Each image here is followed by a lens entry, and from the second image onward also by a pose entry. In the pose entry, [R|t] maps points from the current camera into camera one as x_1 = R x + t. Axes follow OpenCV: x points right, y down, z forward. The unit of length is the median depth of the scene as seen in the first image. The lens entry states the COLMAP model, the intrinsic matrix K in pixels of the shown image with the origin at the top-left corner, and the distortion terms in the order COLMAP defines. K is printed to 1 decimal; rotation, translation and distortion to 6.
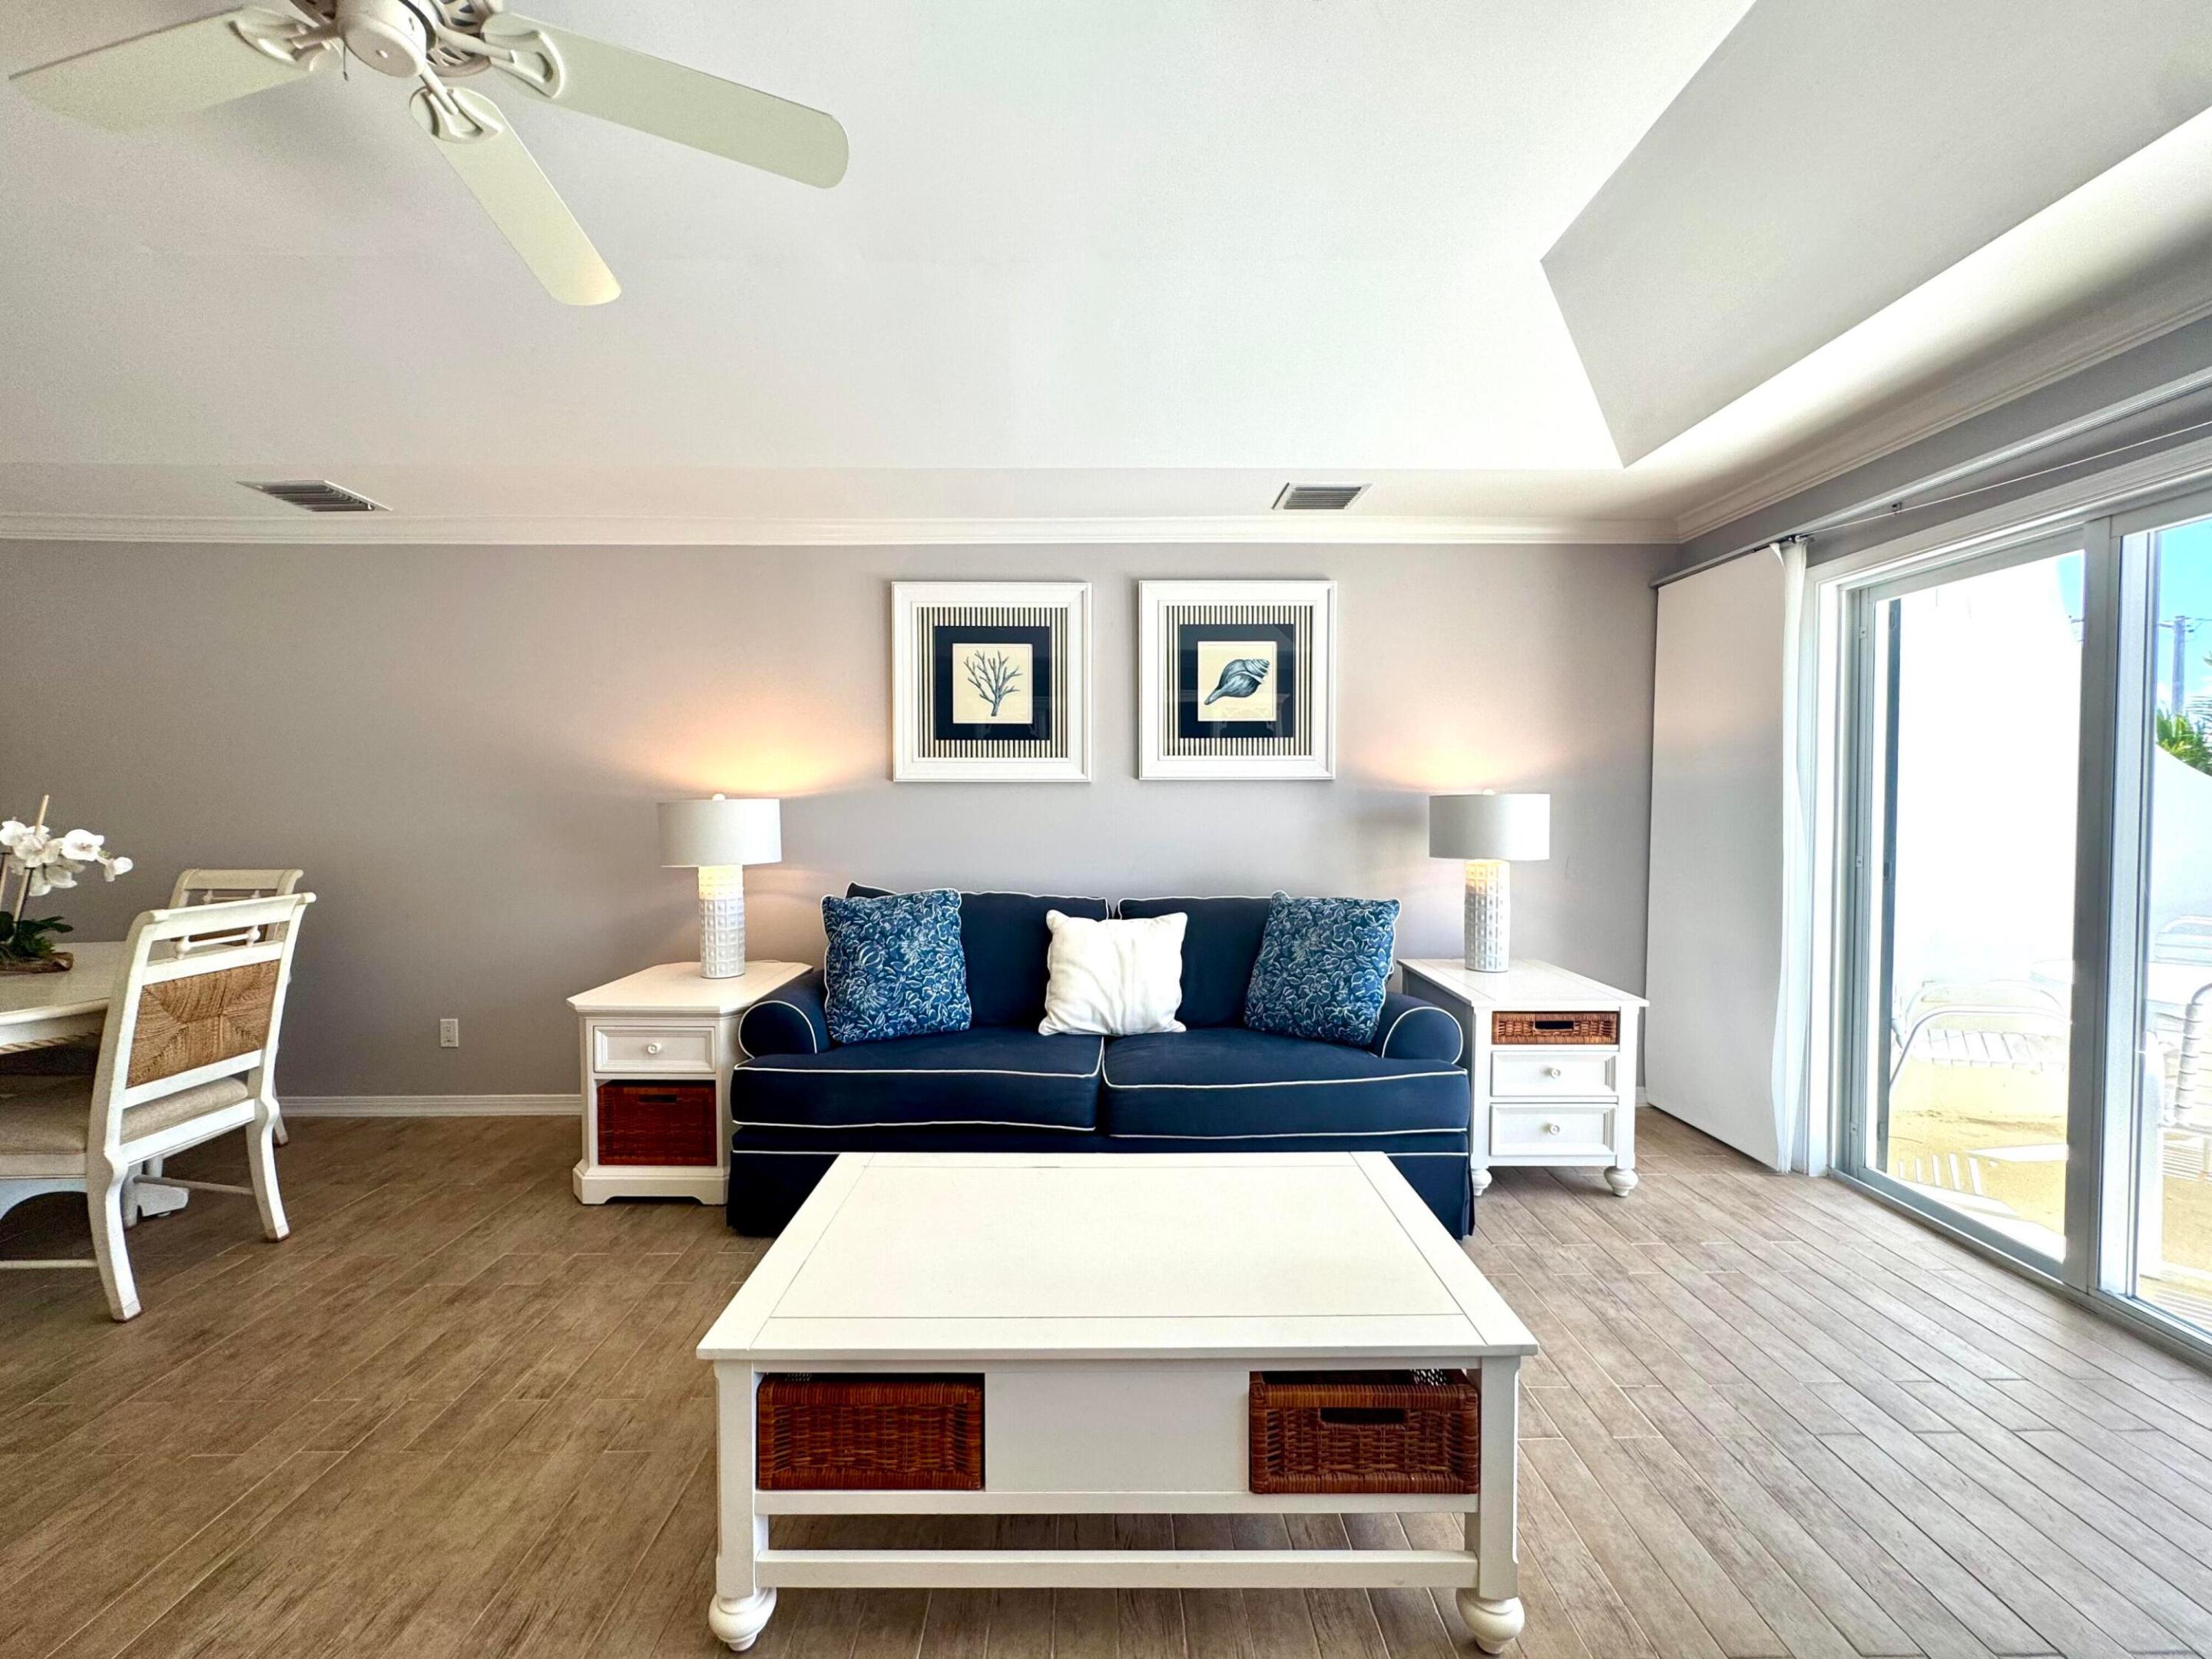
lens RADIAL K [[881.6, 0, 1101.2], [0, 881.6, 830.3], [0, 0, 1]] dist [-0.001156, 0.000449]
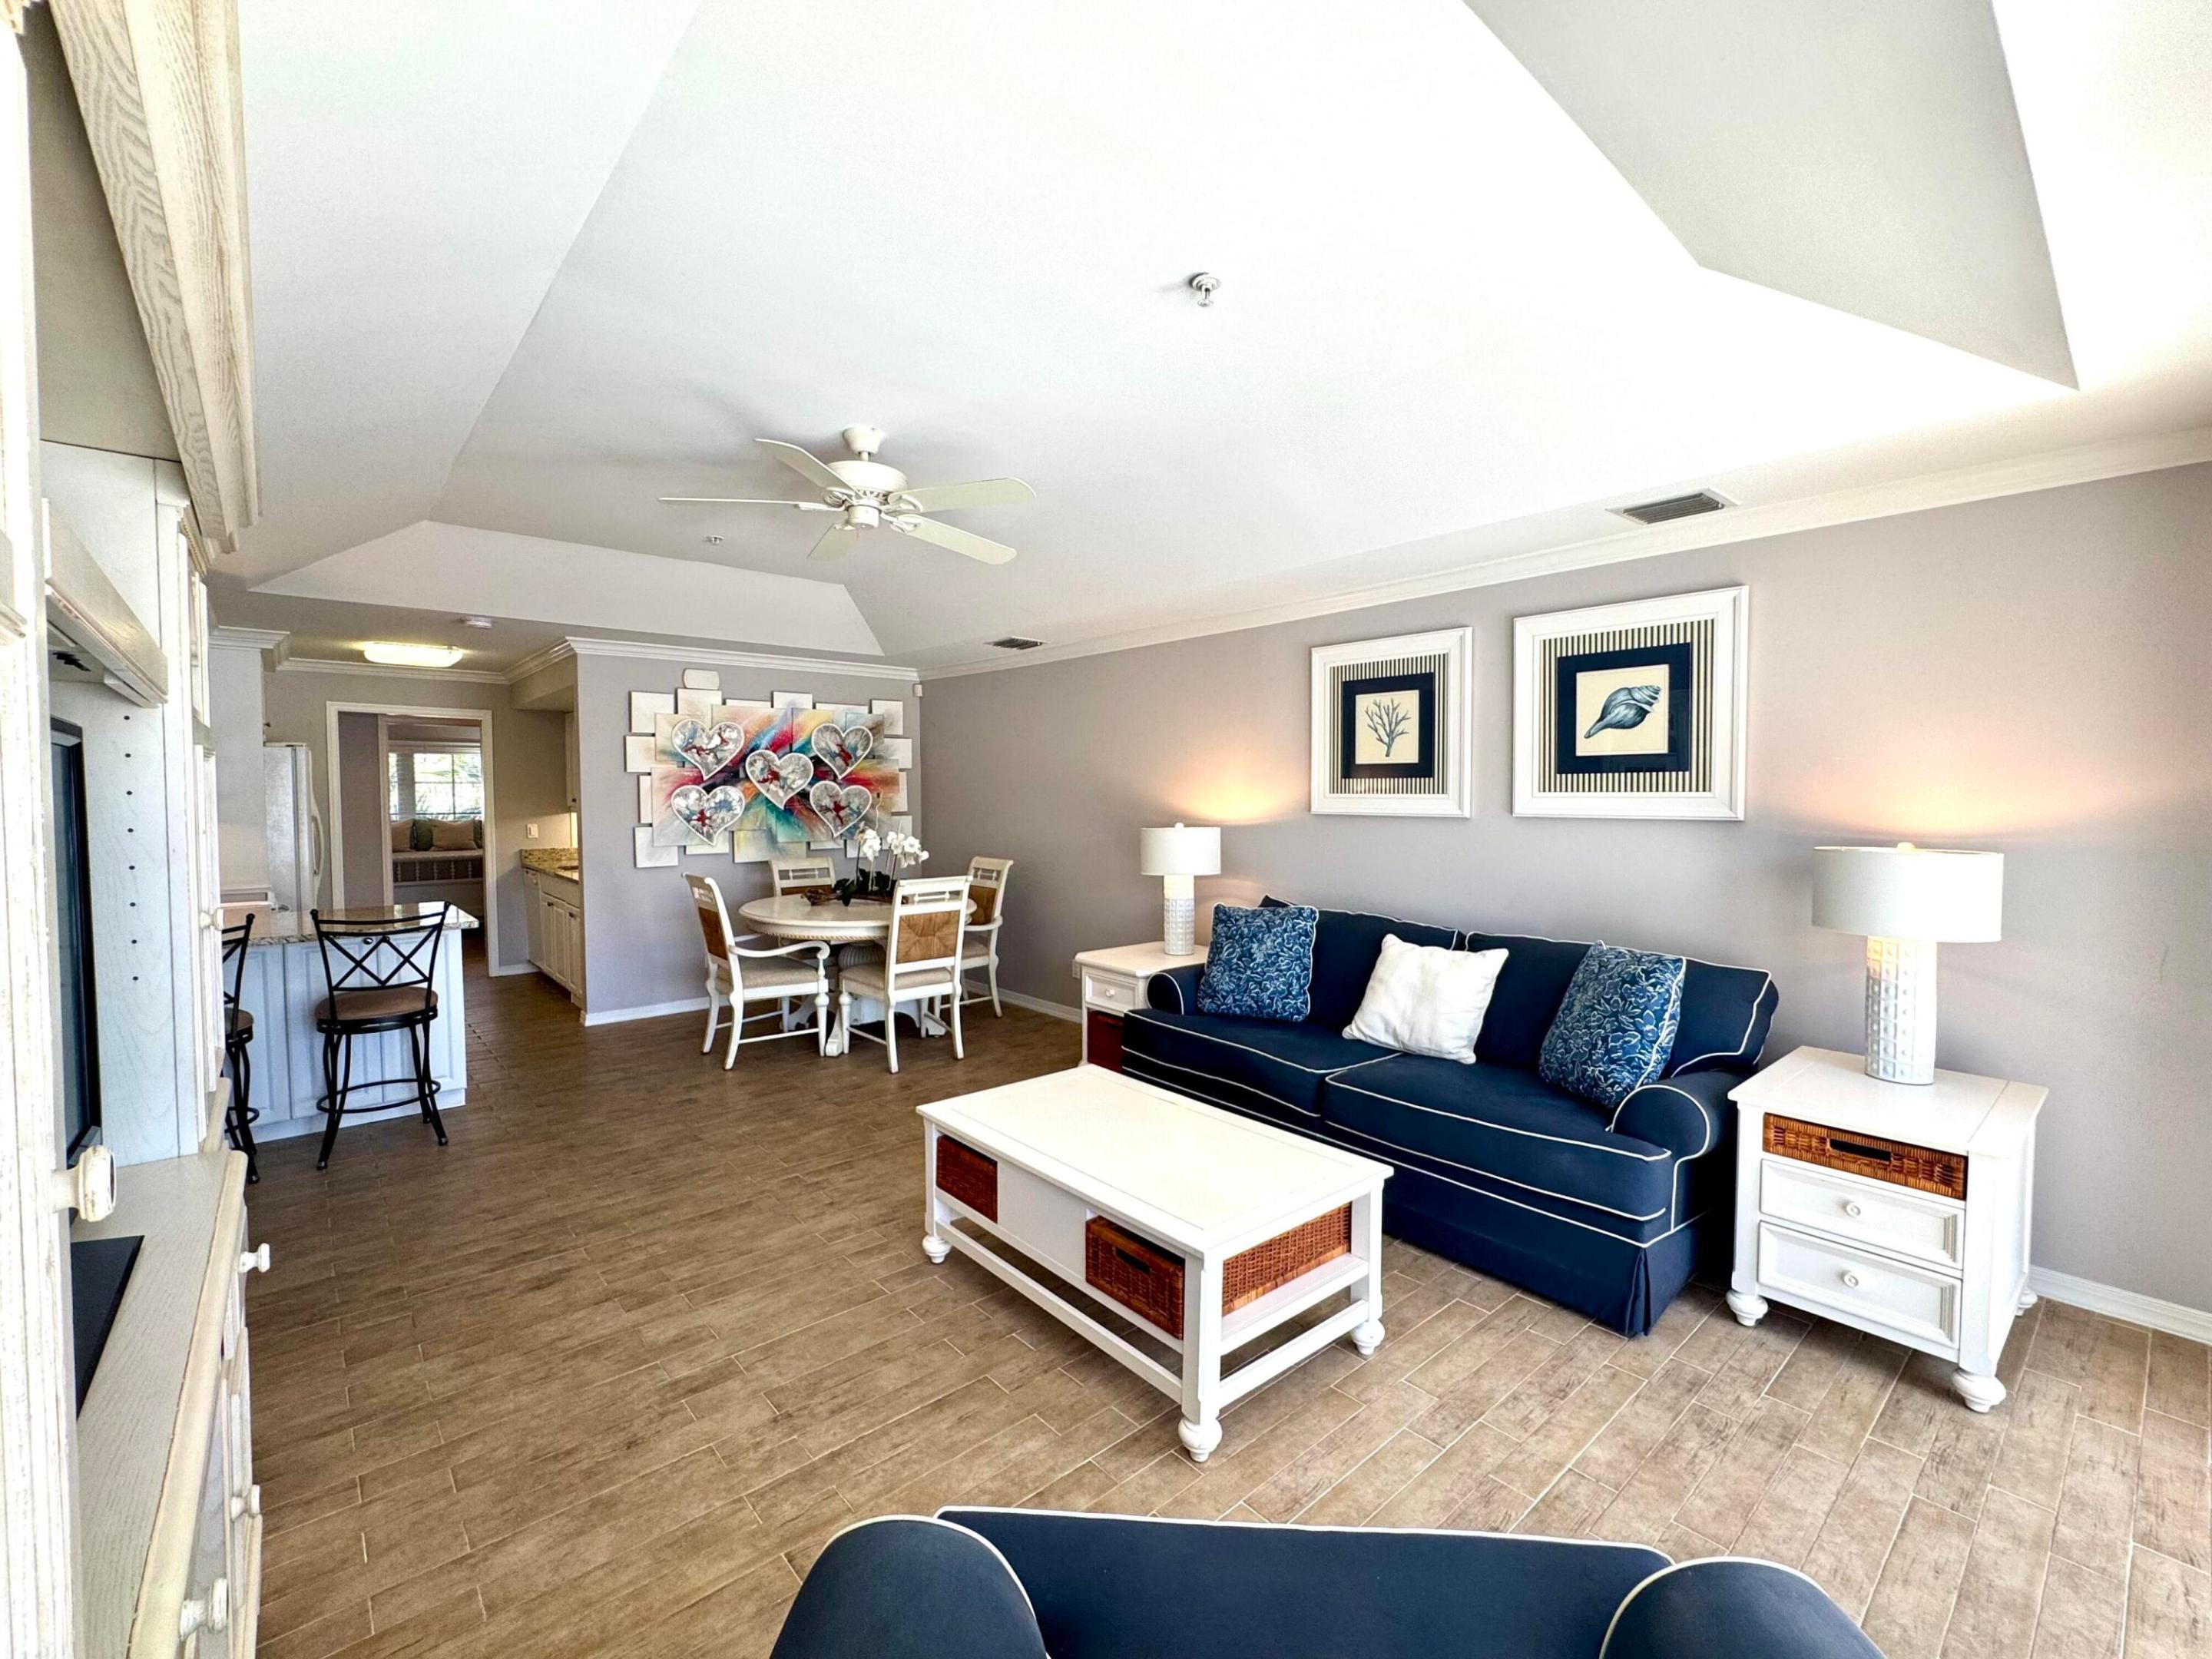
lens RADIAL K [[939.9, 0, 1101.2], [0, 939.9, 827.5], [0, 0, 1]] dist [-0.000977, 0.000722]
pose [[0.648363, 0.029810, -0.760747, 0.682791], [-0.025916, 0.999518, 0.017079, -0.062356], [0.760890, 0.008642, 0.648823, -0.063246]]
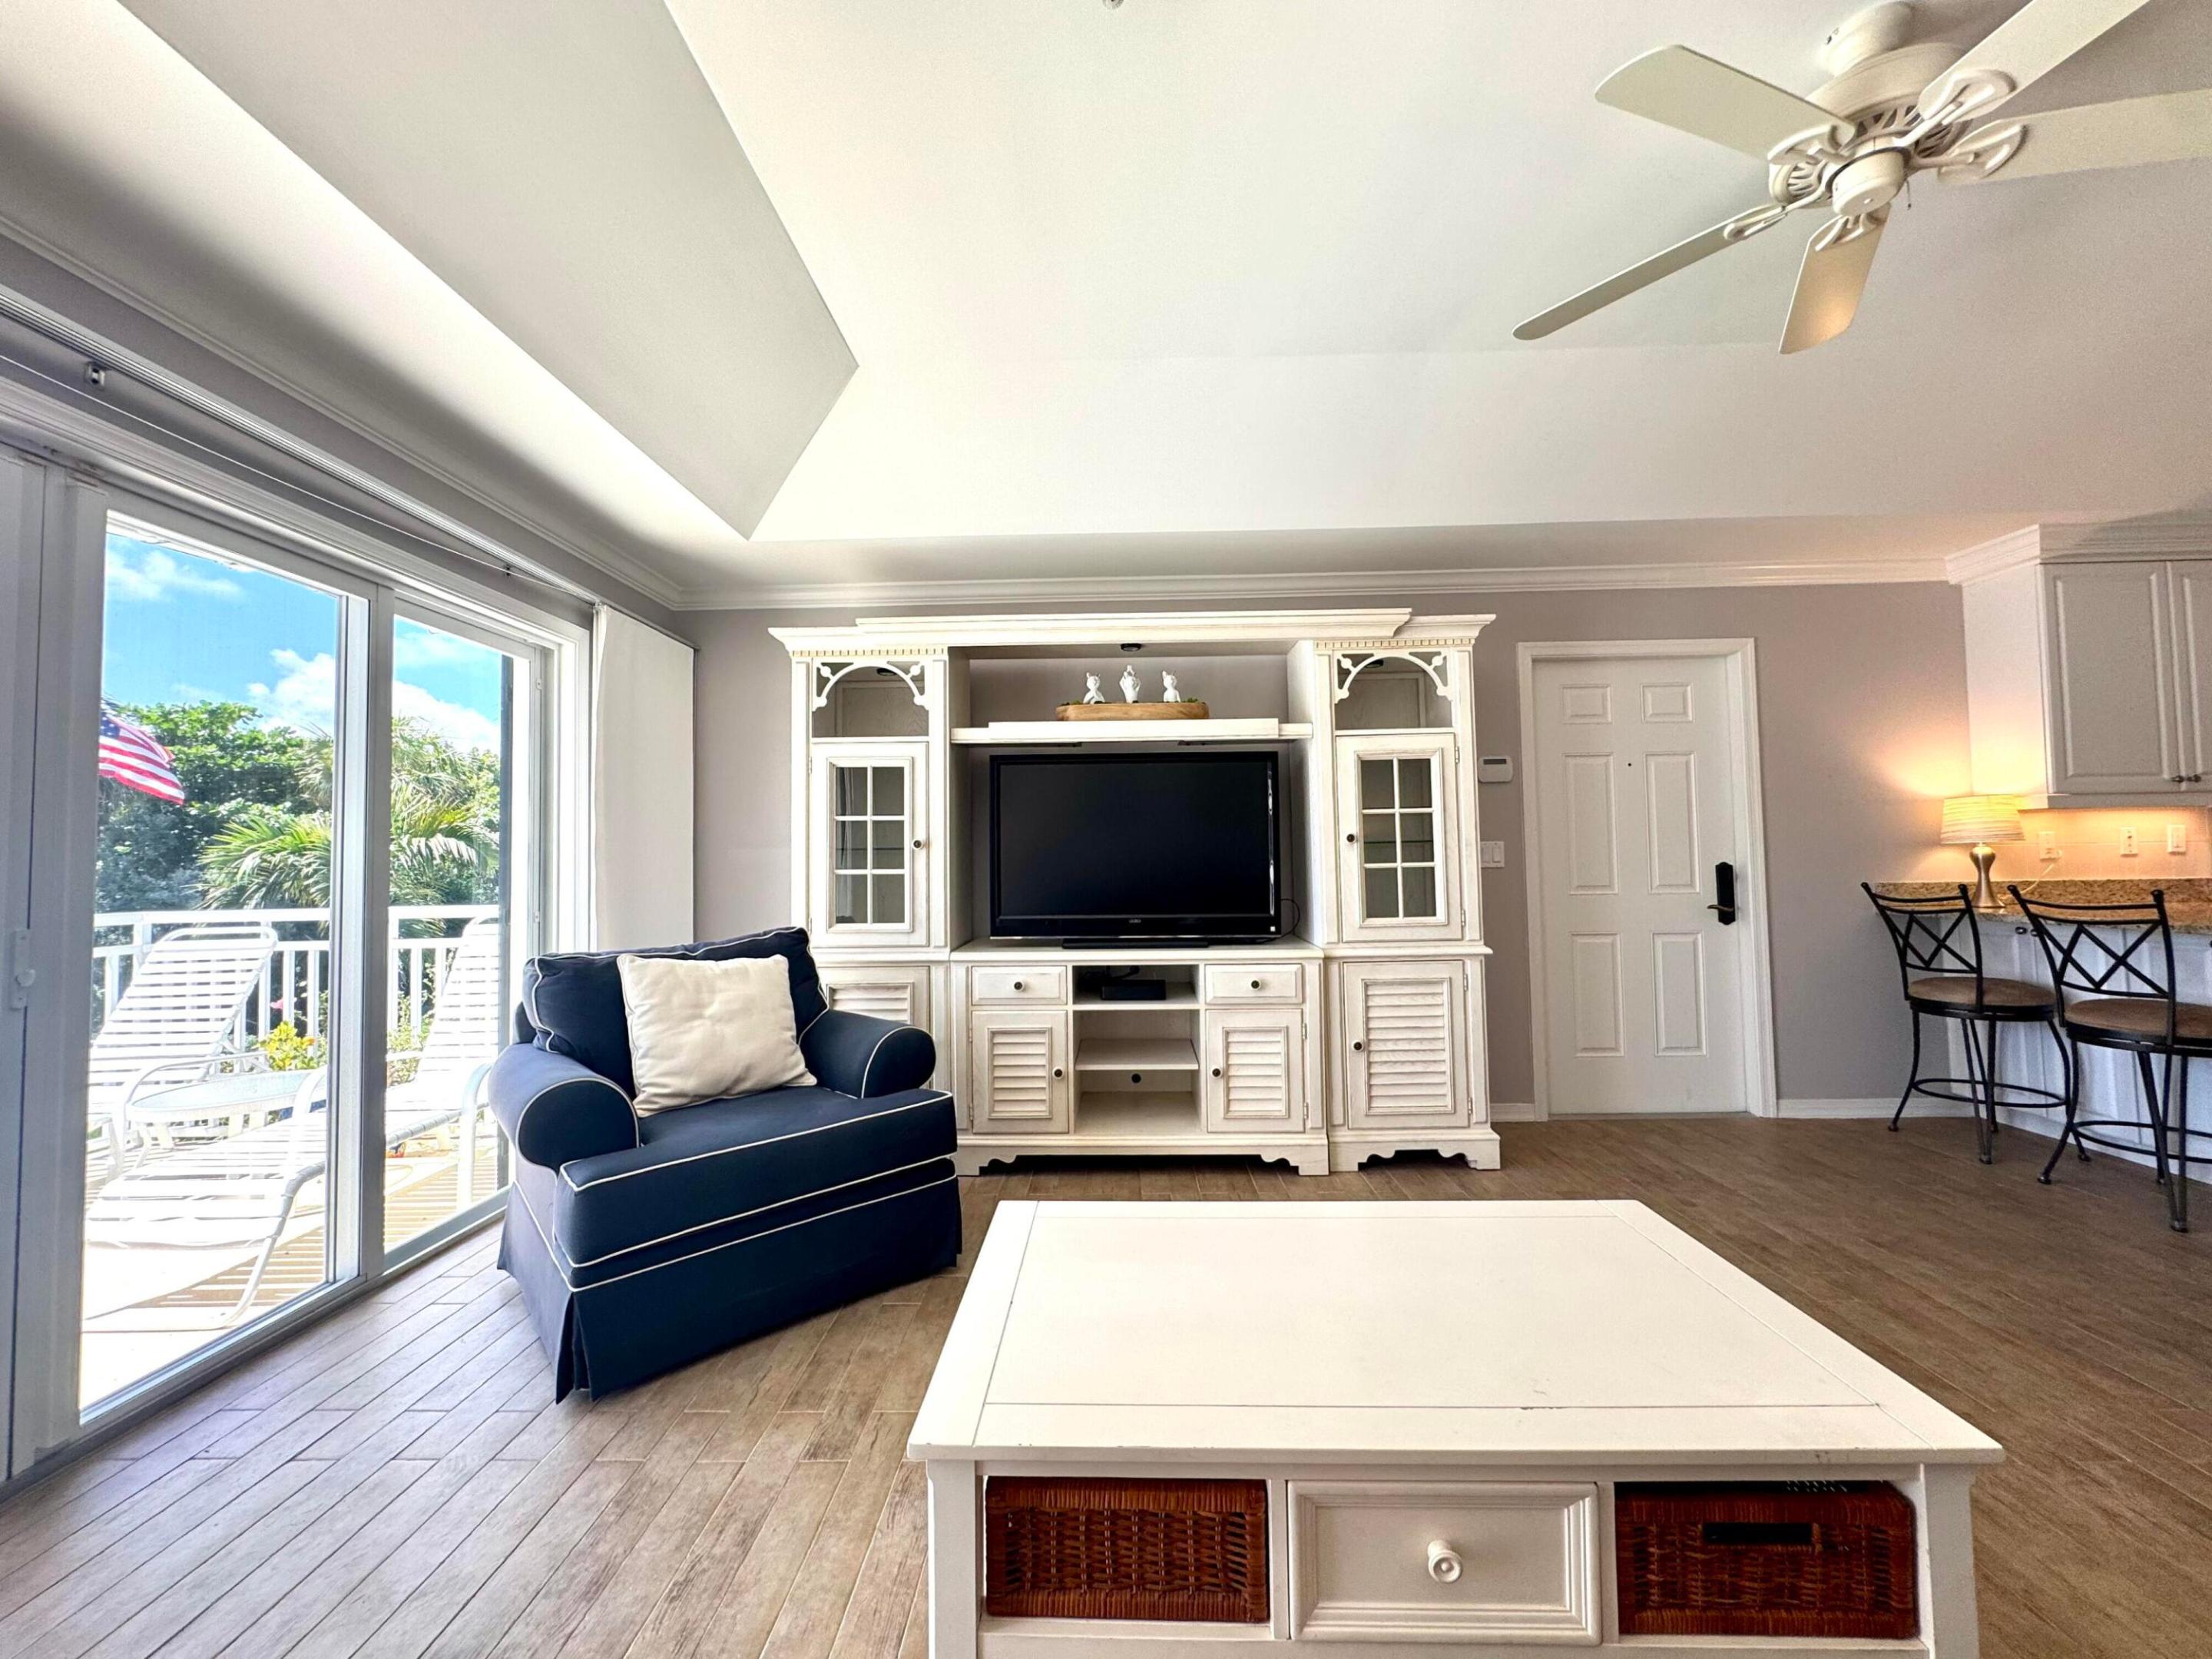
lens RADIAL K [[881.6, 0, 1103.5], [0, 881.6, 830.5], [0, 0, 1]] dist [-0.001156, 0.000449]
pose [[-0.999277, 0.019585, 0.032595, 0.125729], [0.019480, 0.999804, -0.003552, 0.010578], [-0.032659, -0.002915, -0.999462, 1.035043]]
